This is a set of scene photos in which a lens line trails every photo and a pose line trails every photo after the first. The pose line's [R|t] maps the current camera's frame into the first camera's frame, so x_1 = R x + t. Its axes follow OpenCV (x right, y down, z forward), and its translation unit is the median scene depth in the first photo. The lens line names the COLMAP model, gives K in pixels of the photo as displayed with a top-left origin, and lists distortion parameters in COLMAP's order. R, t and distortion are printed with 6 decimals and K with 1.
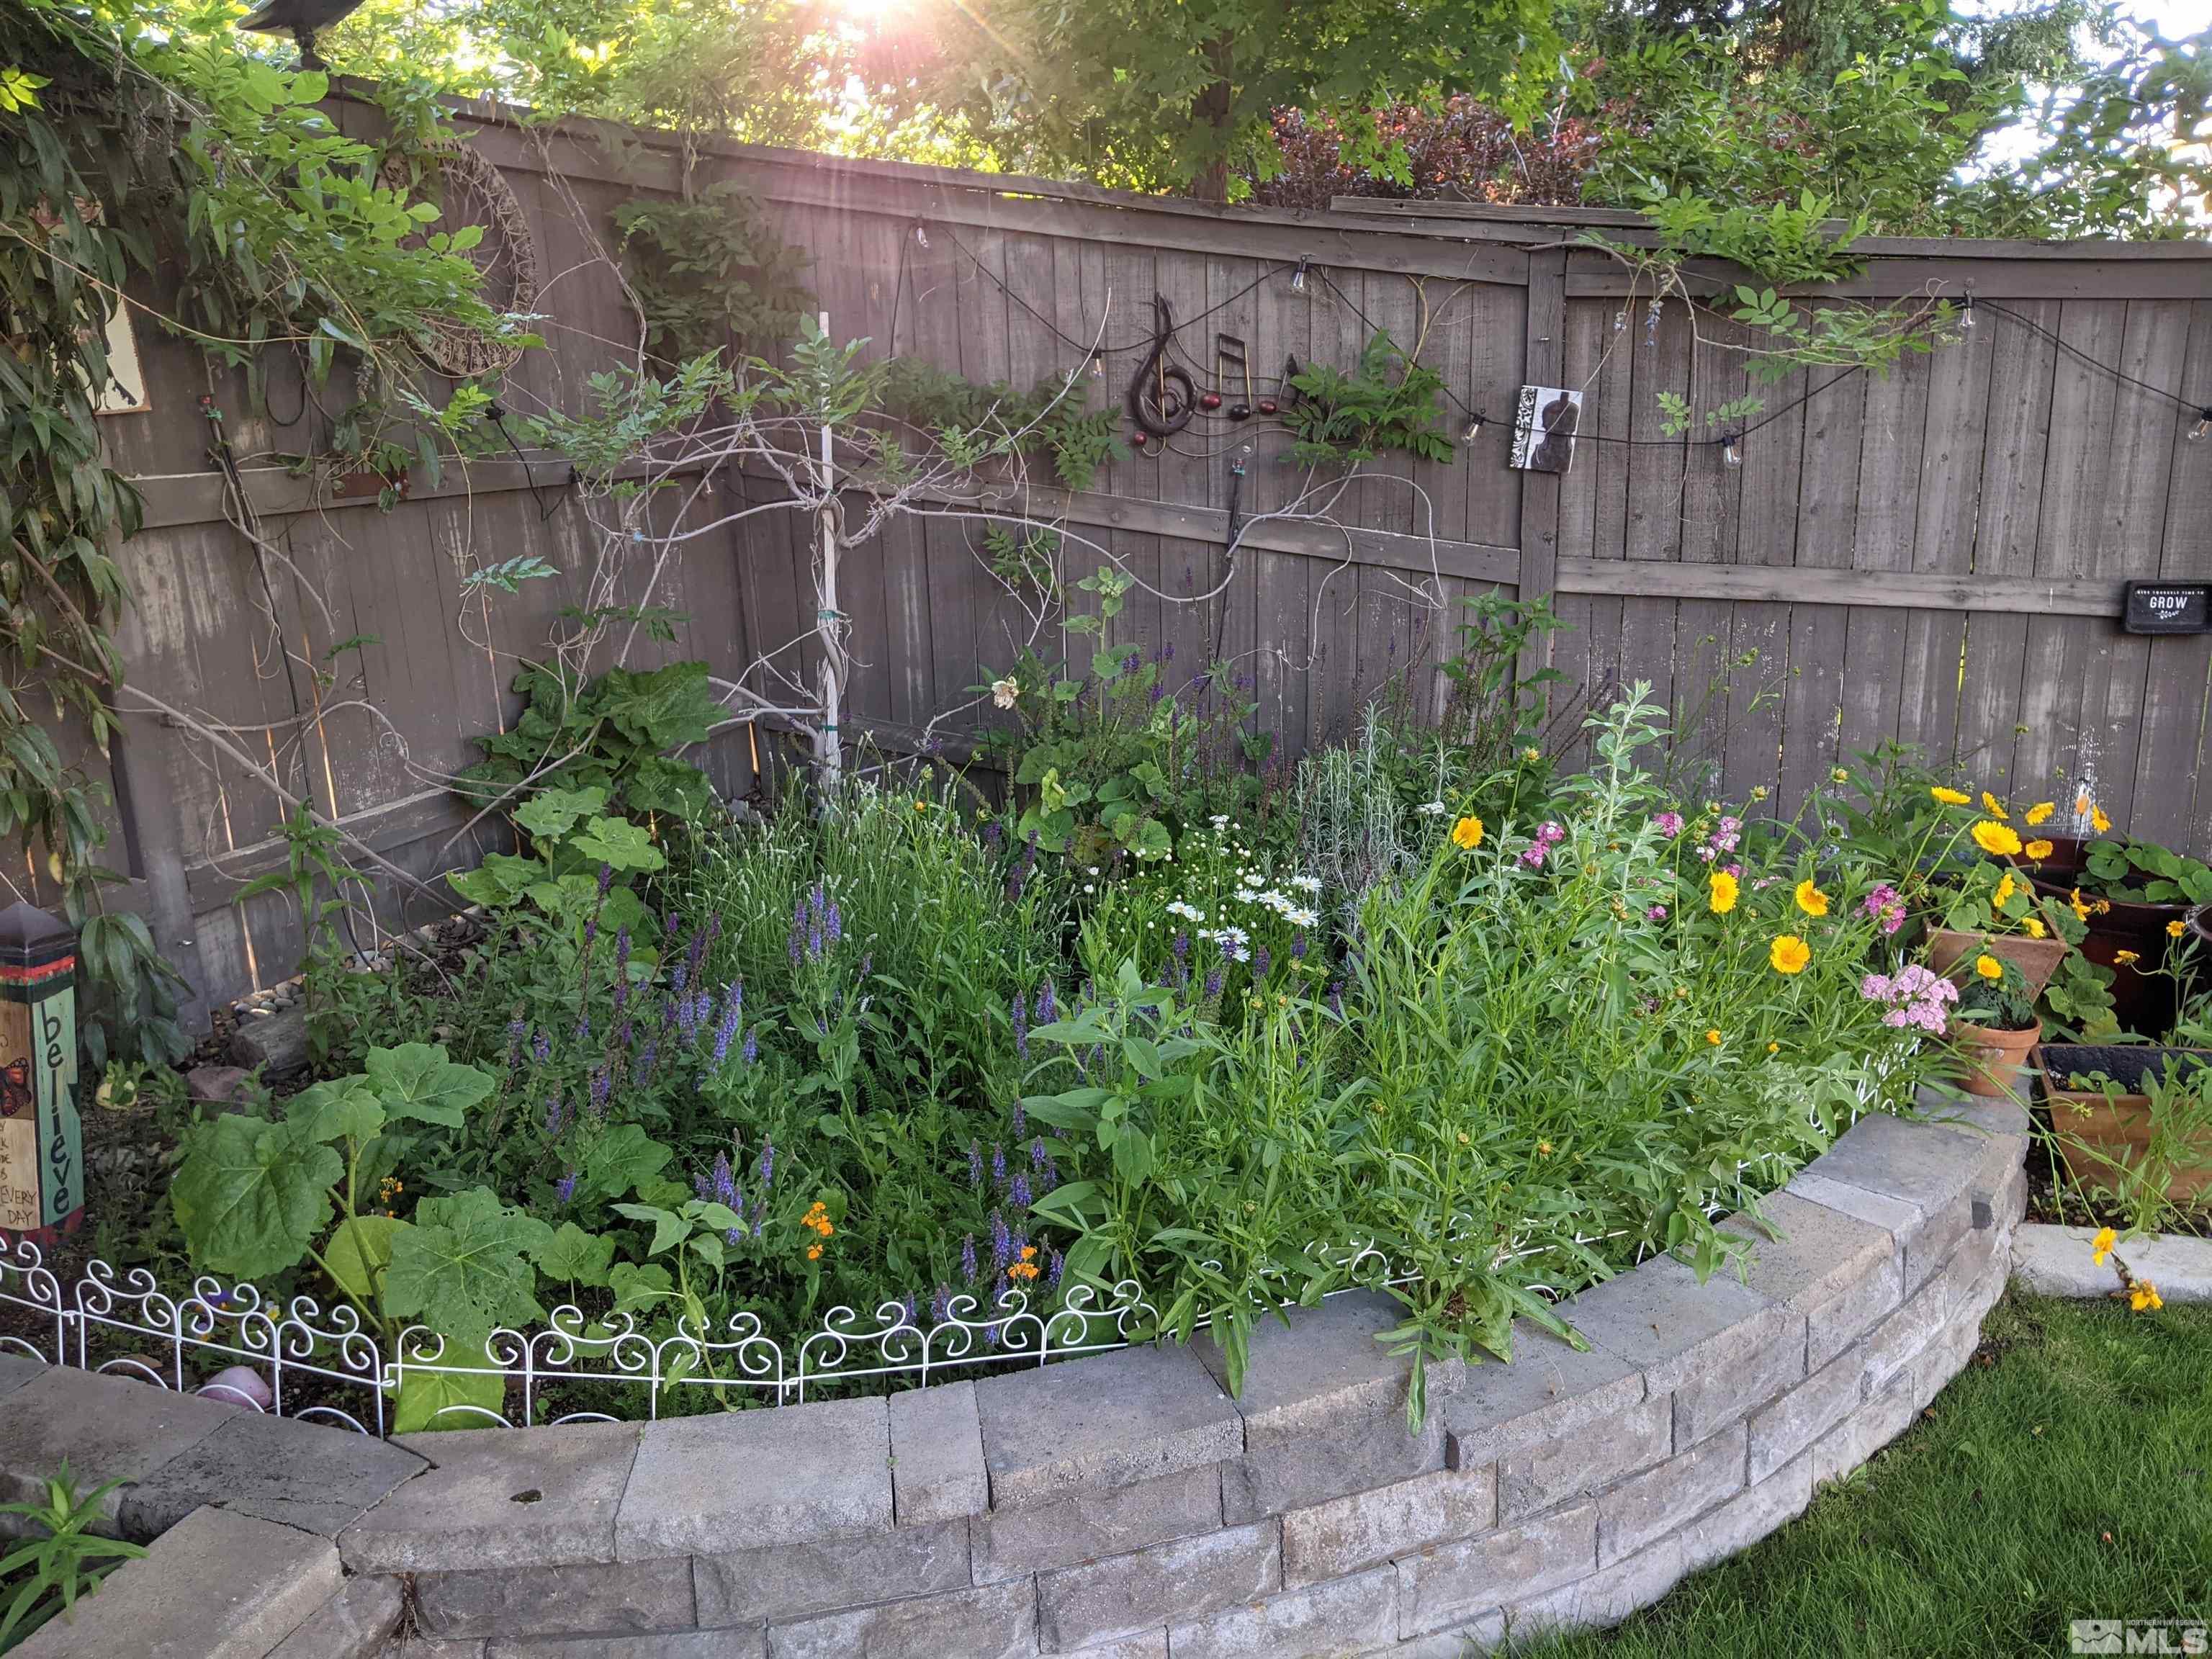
lens RADIAL K [[1752.6, 0, 1106.0], [0, 1752.6, 829.5], [0, 0, 1]] dist [0.004086, 0.001198]
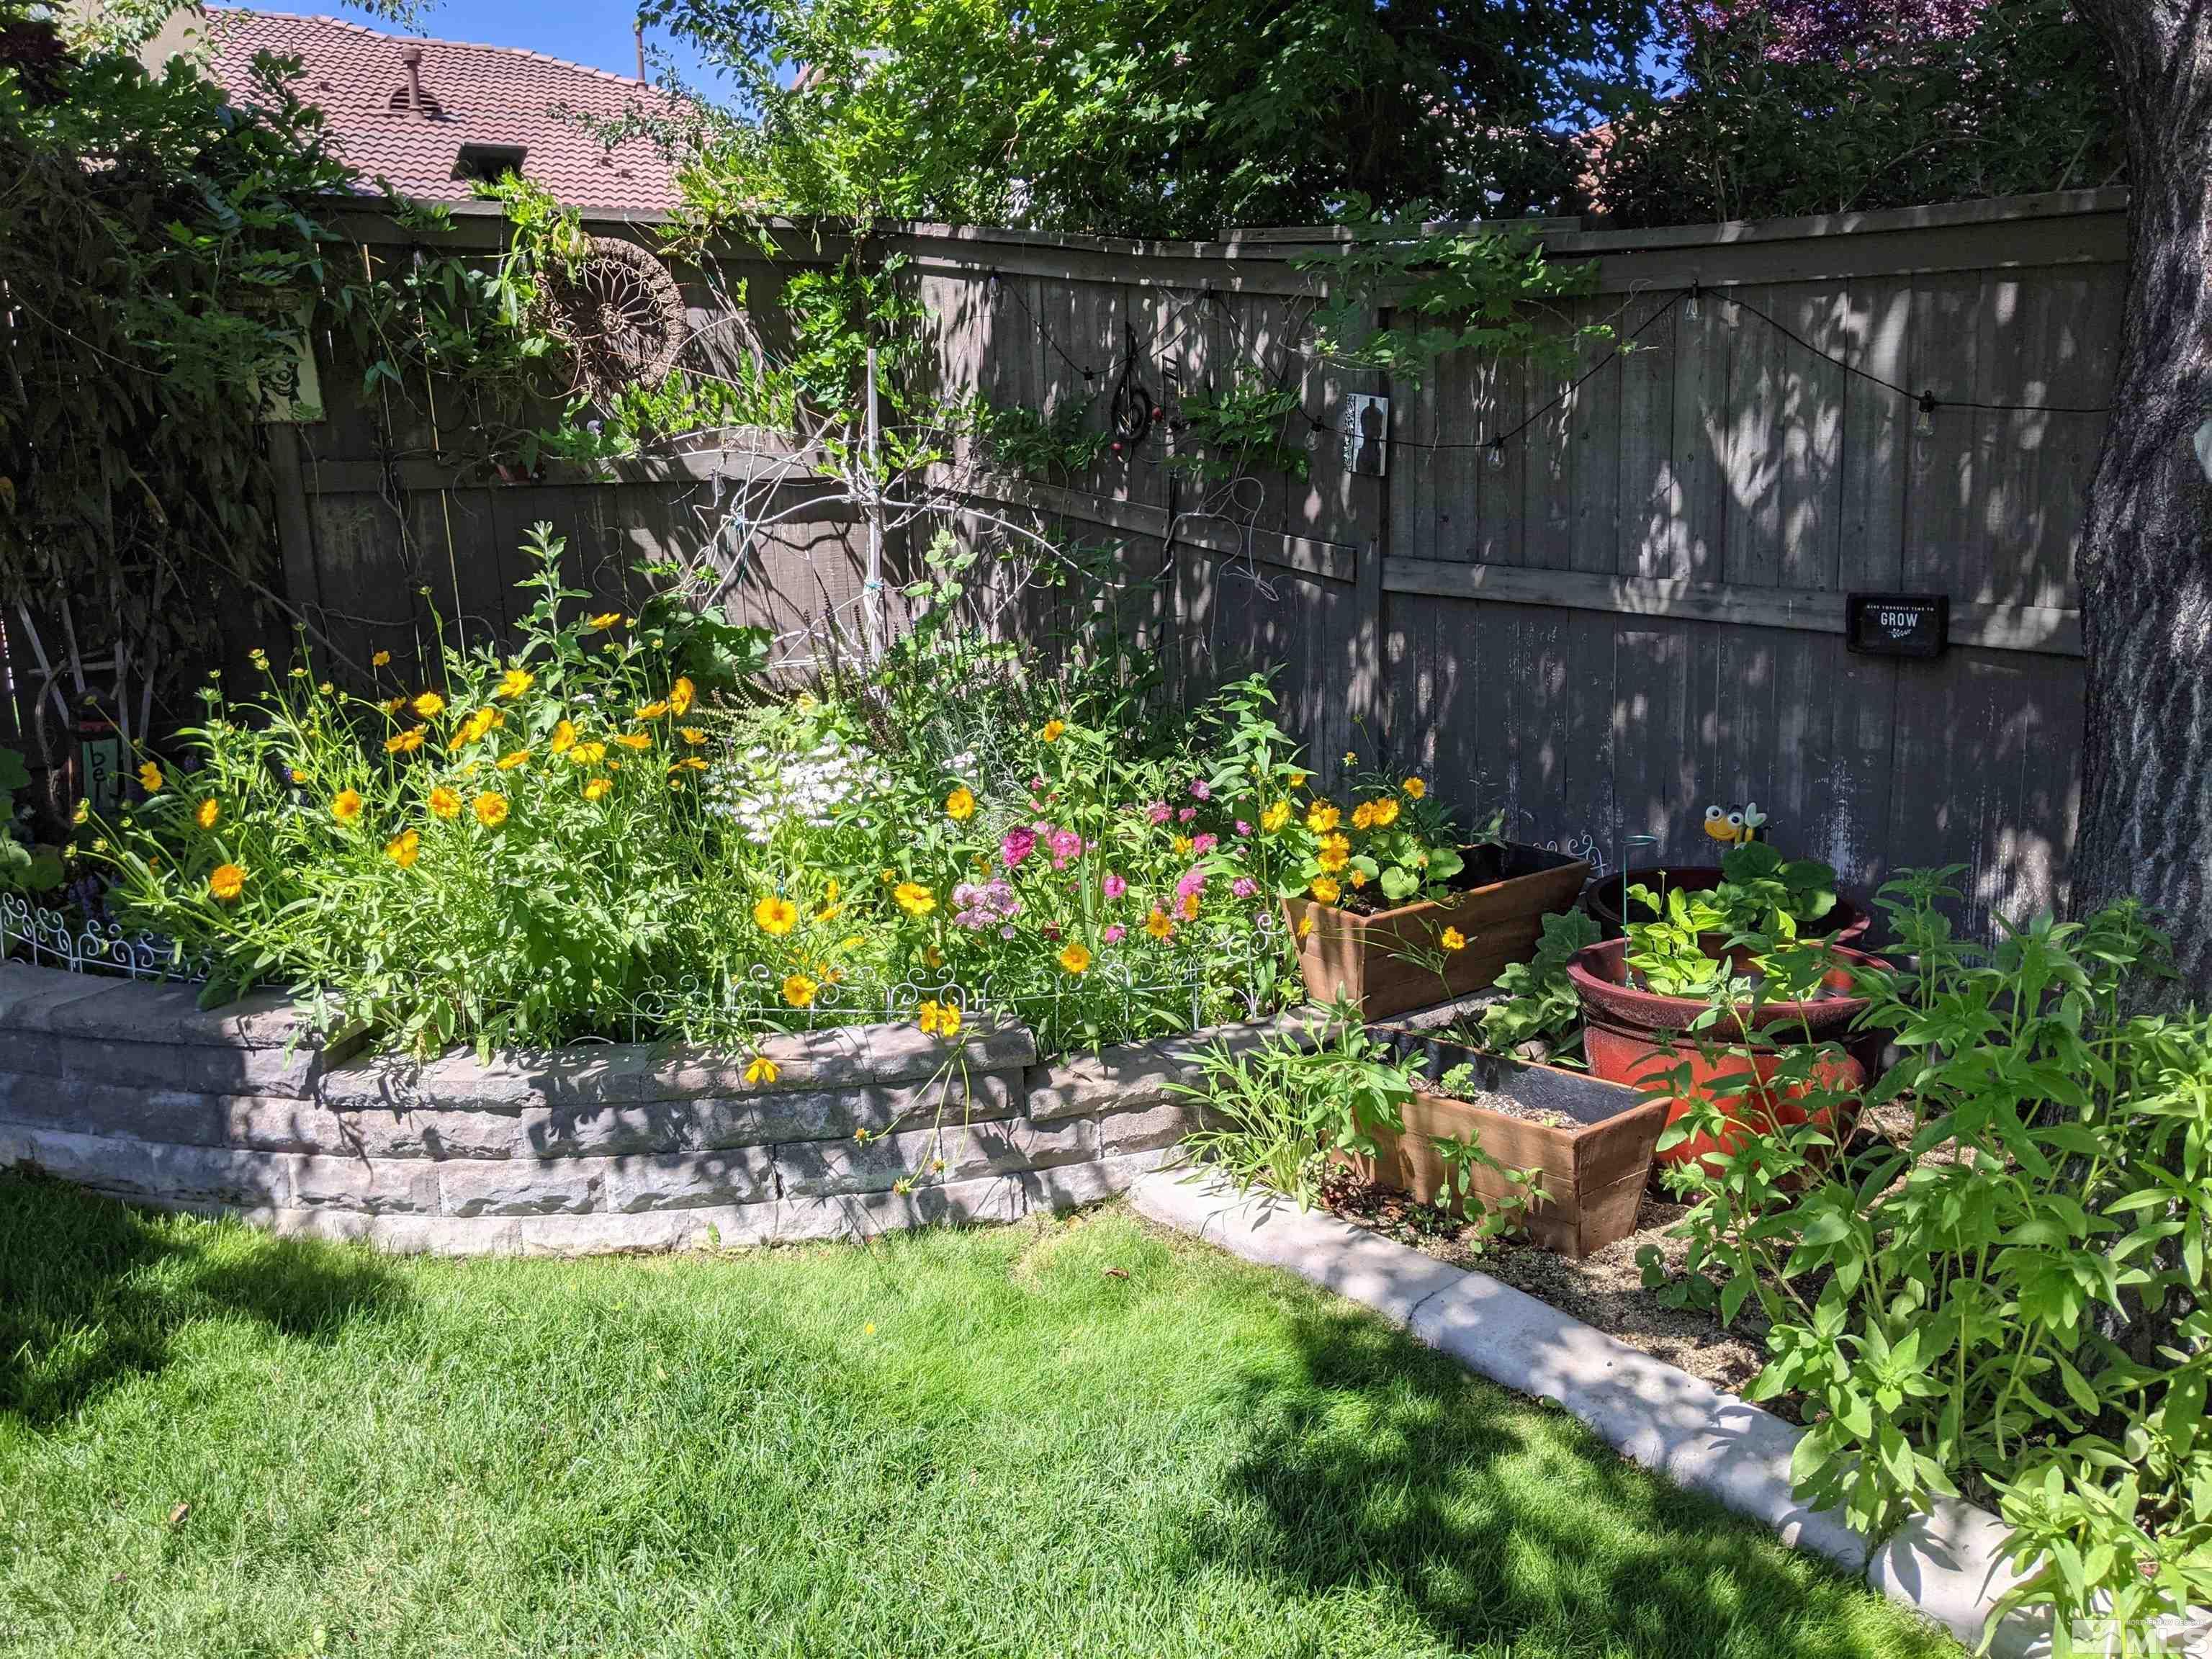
lens RADIAL K [[1752.6, 0, 1106.0], [0, 1752.6, 829.5], [0, 0, 1]] dist [0.004086, 0.001198]
pose [[0.826912, 0.113536, -0.550750, 0.750394], [-0.133258, 0.991072, 0.004231, 0.023653], [0.546313, 0.069893, 0.834660, 0.054867]]
